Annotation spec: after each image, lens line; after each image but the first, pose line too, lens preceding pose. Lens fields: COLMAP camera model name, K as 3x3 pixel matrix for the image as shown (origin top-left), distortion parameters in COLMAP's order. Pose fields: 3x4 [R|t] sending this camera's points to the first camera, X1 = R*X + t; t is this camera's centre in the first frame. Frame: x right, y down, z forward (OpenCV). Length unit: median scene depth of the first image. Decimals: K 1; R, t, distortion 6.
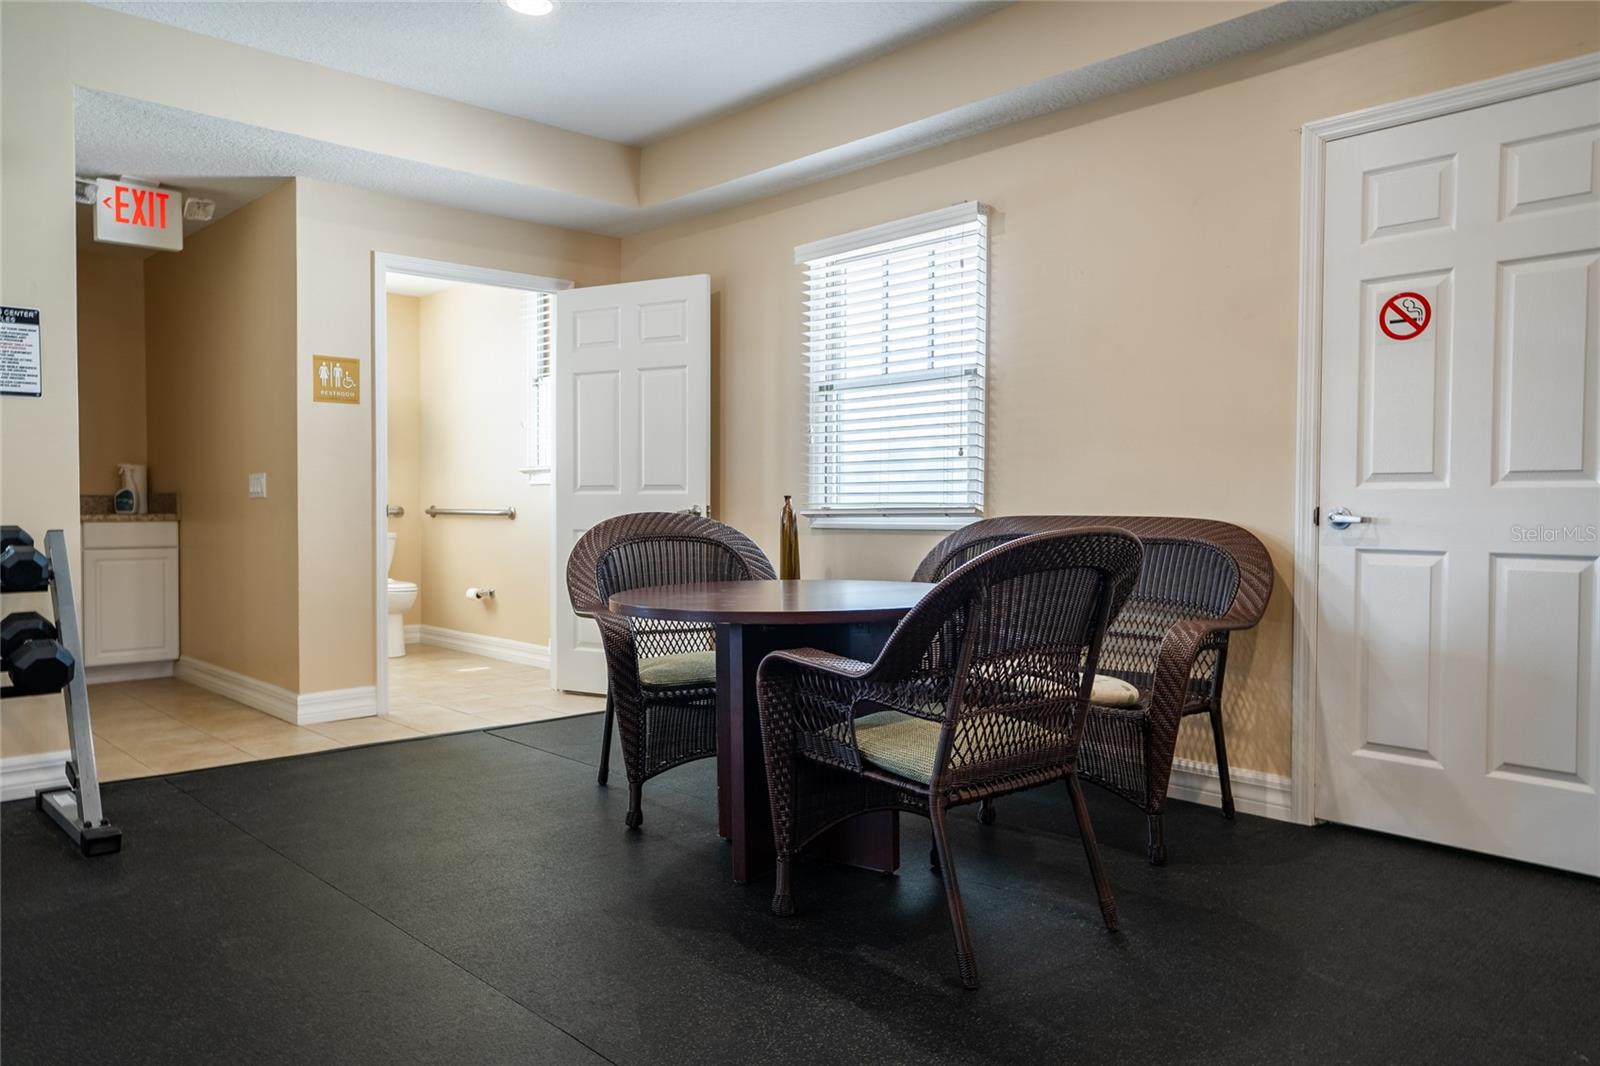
lens RADIAL K [[1208.3, 0, 804.3], [0, 1208.3, 533.0], [0, 0, 1]] dist [0.011884, 0.002900]
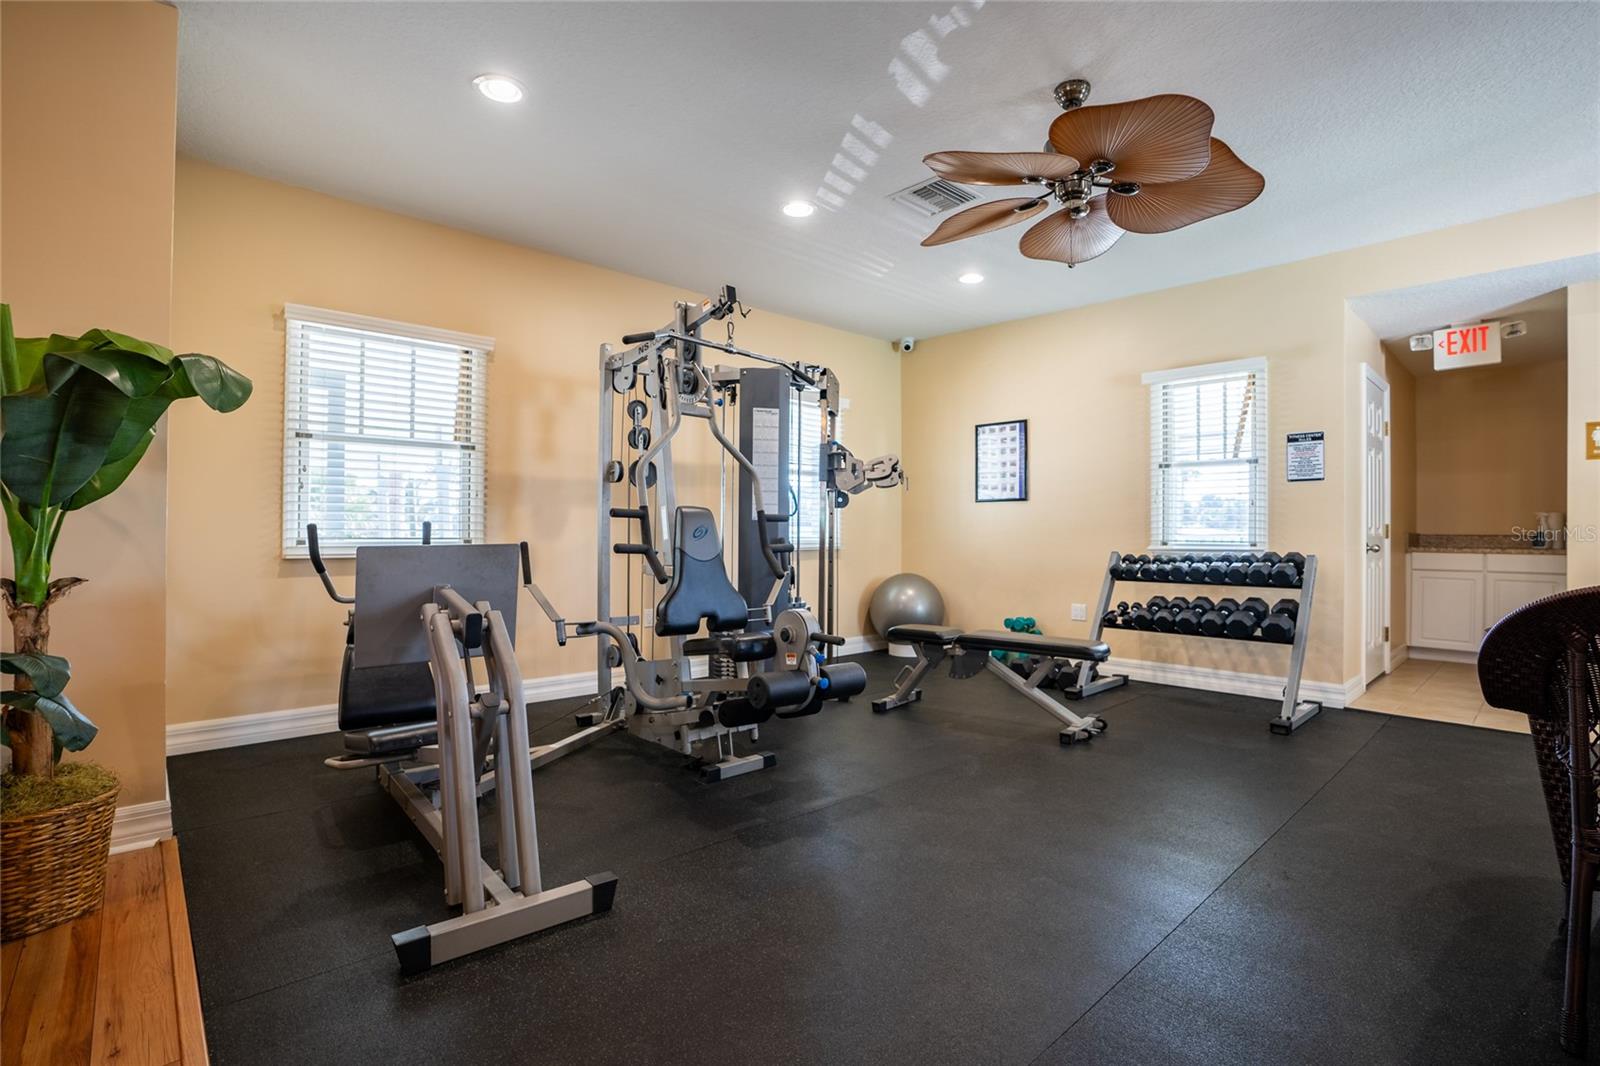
lens RADIAL K [[737.1, 0, 802.6], [0, 737.1, 533.0], [0, 0, 1]] dist [-0.003921, -0.000283]
pose [[0.002782, -0.010099, -0.999945, 0.343729], [-0.025154, 0.999632, -0.010166, -0.005075], [0.999680, 0.025181, 0.002527, 0.196114]]
